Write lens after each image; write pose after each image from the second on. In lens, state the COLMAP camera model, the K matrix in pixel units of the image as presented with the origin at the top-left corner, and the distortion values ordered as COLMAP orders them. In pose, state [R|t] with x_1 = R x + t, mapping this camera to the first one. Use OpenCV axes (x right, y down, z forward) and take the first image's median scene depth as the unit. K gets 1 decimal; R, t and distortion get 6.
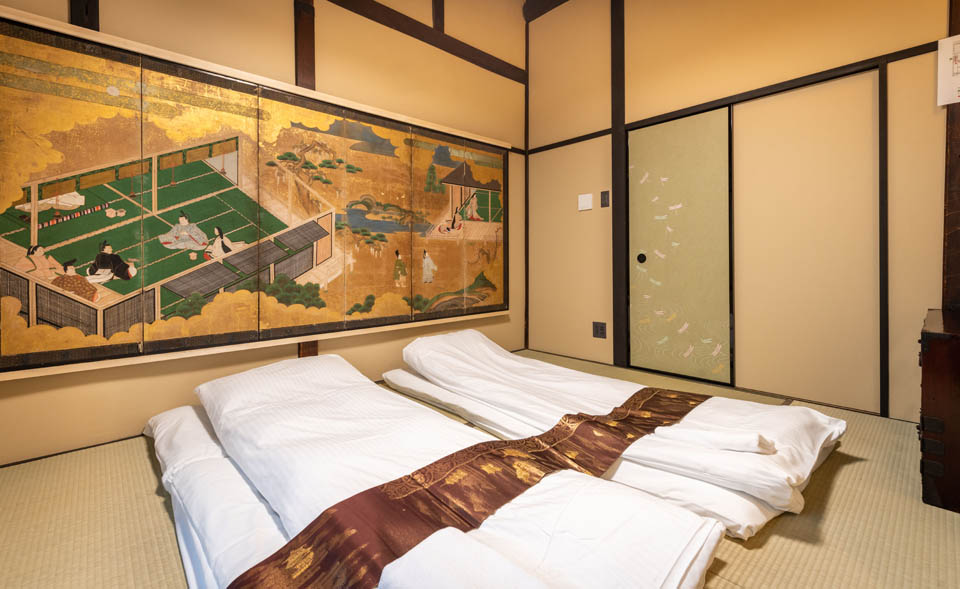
lens RADIAL K [[420.0, 0, 492.7], [0, 420.0, 261.3], [0, 0, 1]] dist [-0.001363, -0.000432]
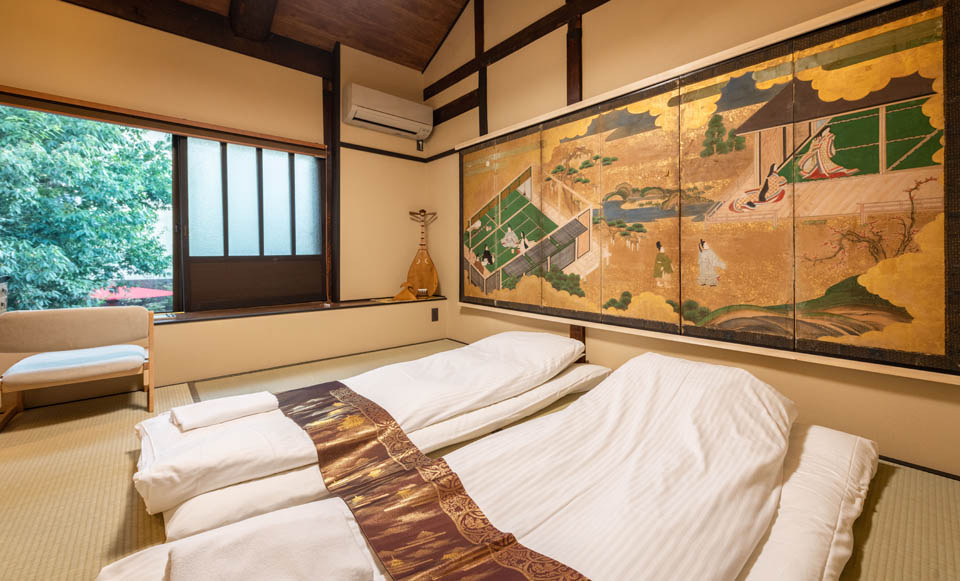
lens RADIAL K [[386.2, 0, 487.5], [0, 386.2, 259.1], [0, 0, 1]] dist [-0.001597, -0.000494]
pose [[-0.039125, 0.012269, -0.999159, 0.599927], [-0.003372, 0.999917, 0.012411, -0.000551], [0.999229, 0.003854, -0.039080, 0.775599]]
